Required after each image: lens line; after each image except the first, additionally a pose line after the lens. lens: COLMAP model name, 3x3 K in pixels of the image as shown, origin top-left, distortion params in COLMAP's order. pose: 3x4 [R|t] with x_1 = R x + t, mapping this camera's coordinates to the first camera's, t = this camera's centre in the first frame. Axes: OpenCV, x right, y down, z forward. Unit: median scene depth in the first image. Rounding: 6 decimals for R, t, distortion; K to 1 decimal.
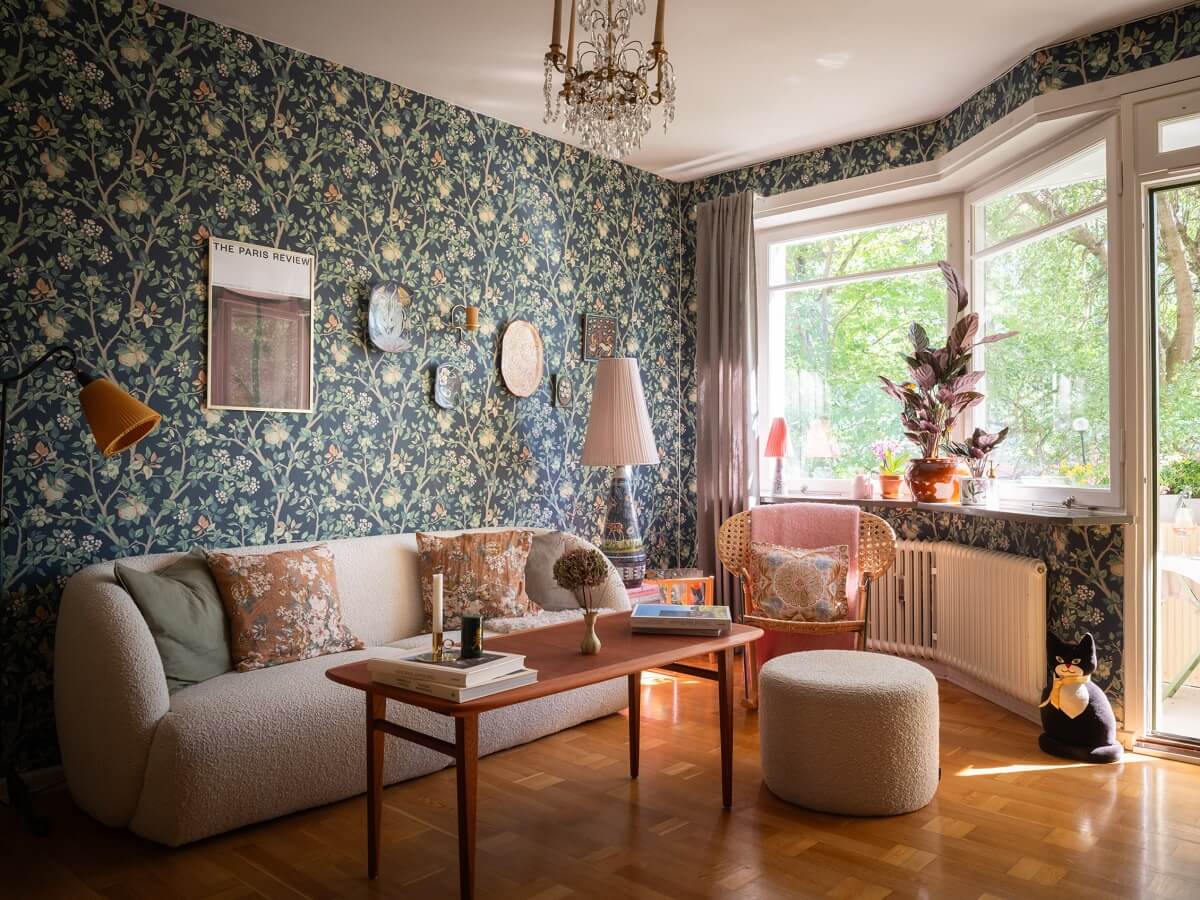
lens RADIAL K [[903.2, 0, 612.6], [0, 903.2, 453.4], [0, 0, 1]] dist [0.063763, -0.121344]
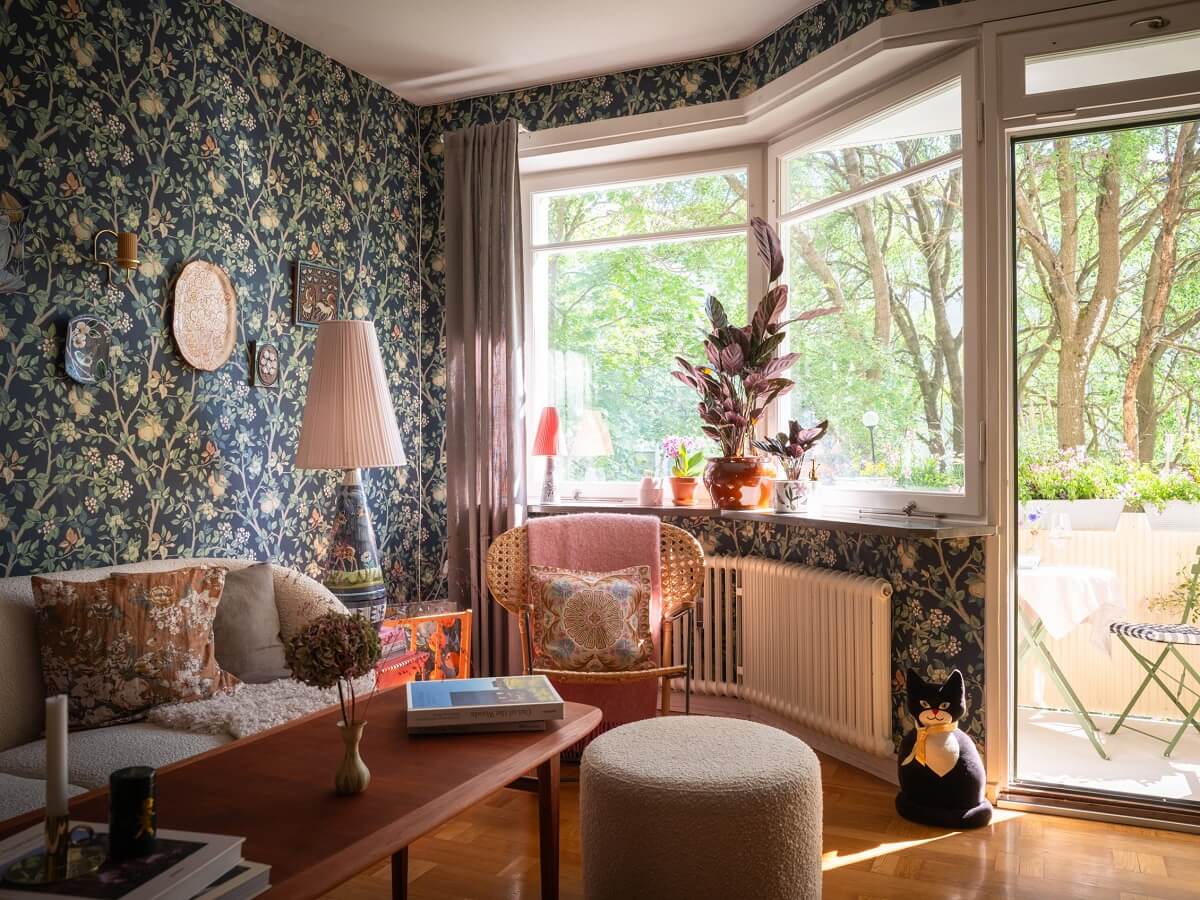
lens RADIAL K [[953.7, 0, 600.0], [0, 953.7, 450.0], [0, 0, 1]] dist [0.069551, -0.153454]
pose [[0.953461, -0.000284, 0.301517, -0.034451], [0.000910, 0.999998, -0.001937, 0.000517], [-0.301516, 0.002121, 0.953459, 0.208600]]
